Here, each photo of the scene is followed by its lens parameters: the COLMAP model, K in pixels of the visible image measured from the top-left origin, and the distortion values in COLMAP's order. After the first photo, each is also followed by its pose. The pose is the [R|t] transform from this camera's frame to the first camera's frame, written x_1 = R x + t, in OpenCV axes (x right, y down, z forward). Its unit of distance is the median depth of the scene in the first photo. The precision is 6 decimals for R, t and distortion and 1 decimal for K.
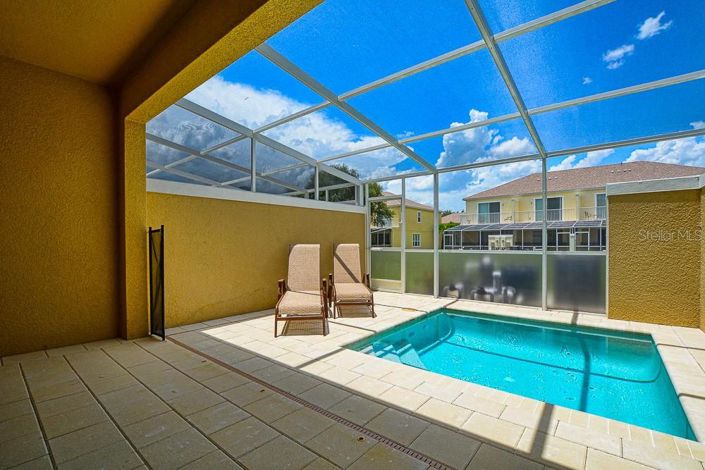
lens RADIAL K [[319.0, 0, 351.1], [0, 319.0, 238.4], [0, 0, 1]] dist [-0.023751, 0.000007]
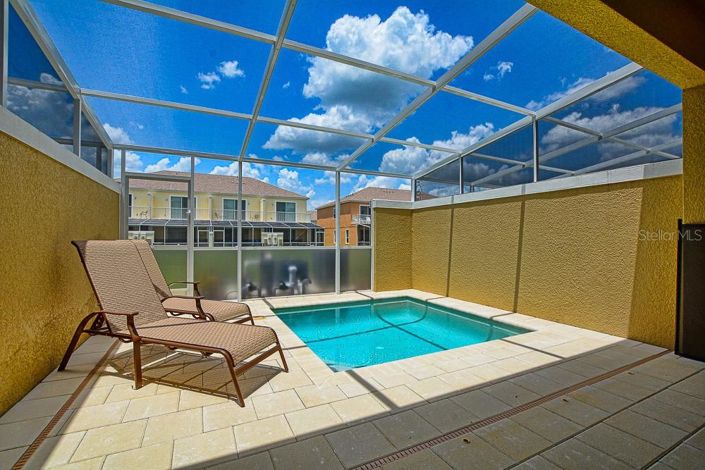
lens RADIAL K [[311.1, 0, 352.5], [0, 311.1, 235.0], [0, 0, 1]] dist [-0.021346, -0.000086]
pose [[0.409849, 0.017806, 0.911980, -0.371396], [-0.016843, 0.999787, -0.011951, 0.006926], [-0.911998, -0.010462, 0.410062, 0.339906]]
